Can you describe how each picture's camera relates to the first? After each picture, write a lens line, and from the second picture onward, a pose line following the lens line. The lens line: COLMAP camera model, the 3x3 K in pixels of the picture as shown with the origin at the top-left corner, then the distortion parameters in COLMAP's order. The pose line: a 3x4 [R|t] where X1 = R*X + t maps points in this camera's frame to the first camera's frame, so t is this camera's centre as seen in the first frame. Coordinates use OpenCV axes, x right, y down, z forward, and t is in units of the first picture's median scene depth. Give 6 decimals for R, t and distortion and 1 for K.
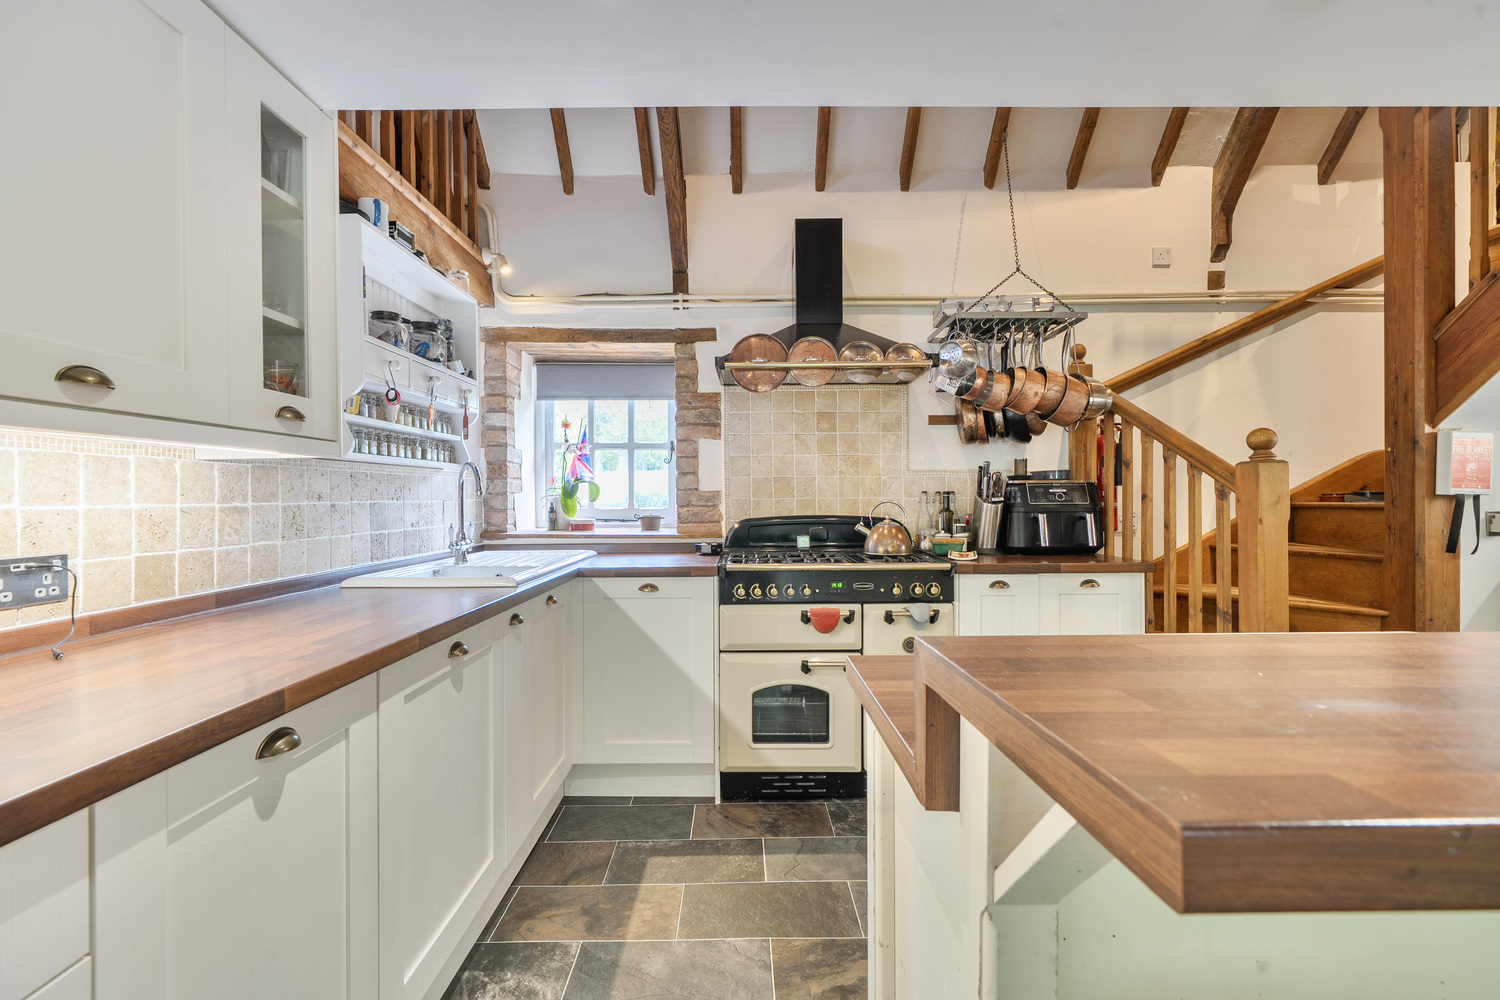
lens RADIAL K [[636.3, 0, 750.0], [0, 636.3, 500.0], [0, 0, 1]] dist [0.000027, -0.000120]
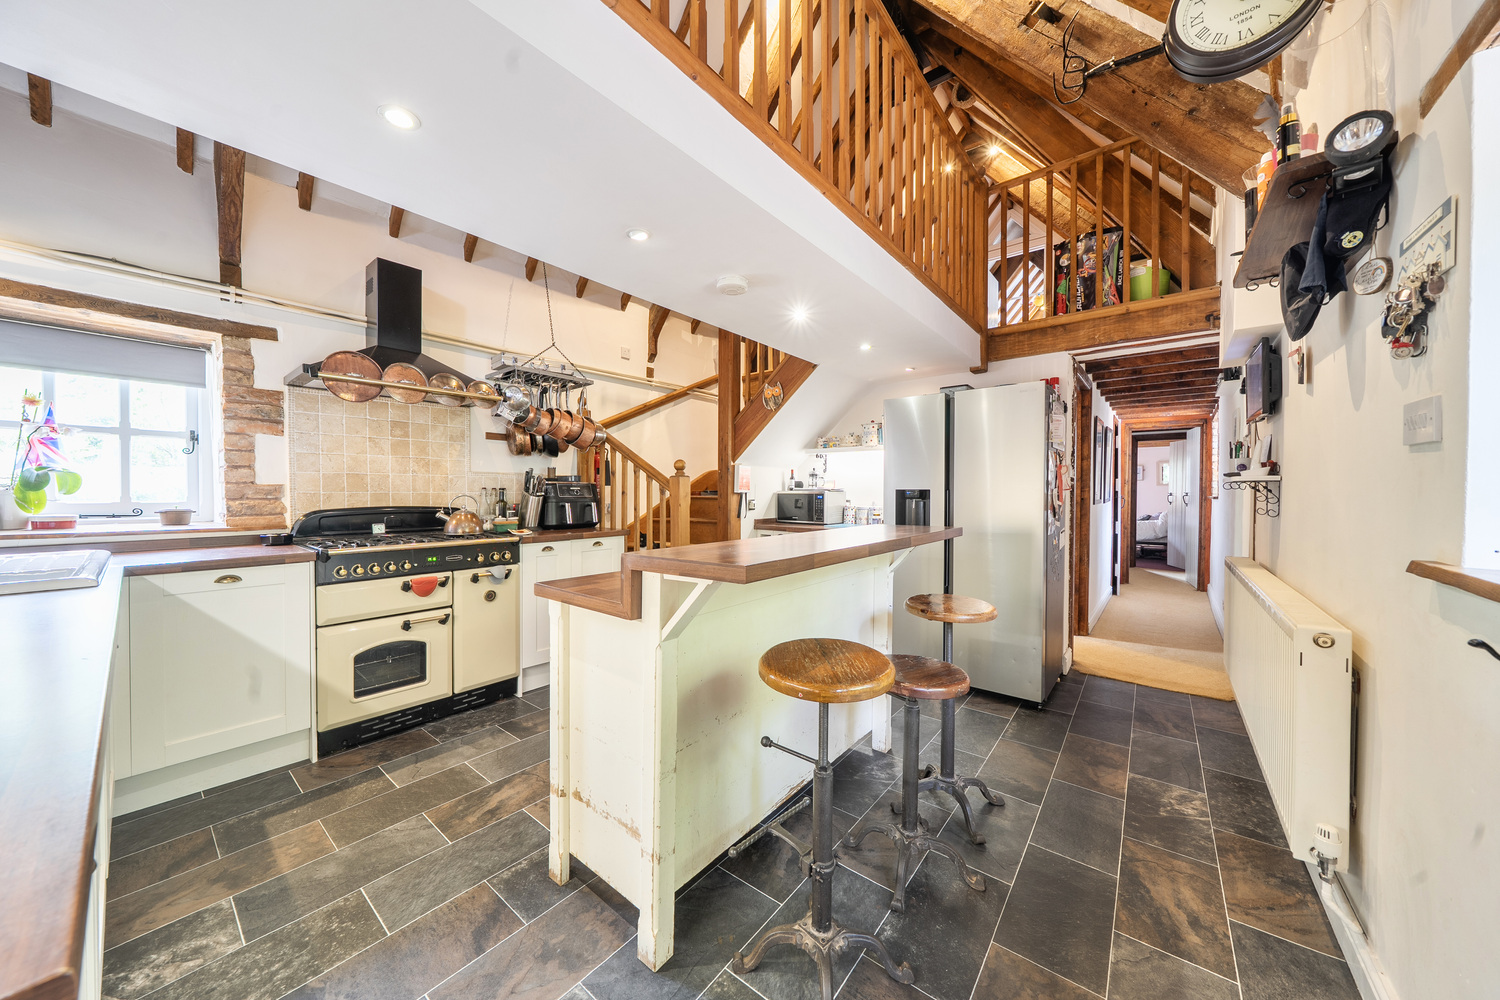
lens RADIAL K [[512.0, 0, 750.0], [0, 512.0, 500.0], [0, 0, 1]] dist [0.000561, 0.000115]
pose [[0.630765, -0.006027, 0.775951, -0.239360], [-0.004991, 0.999918, 0.011823, -0.003015], [-0.775958, -0.011331, 0.630683, -0.152664]]
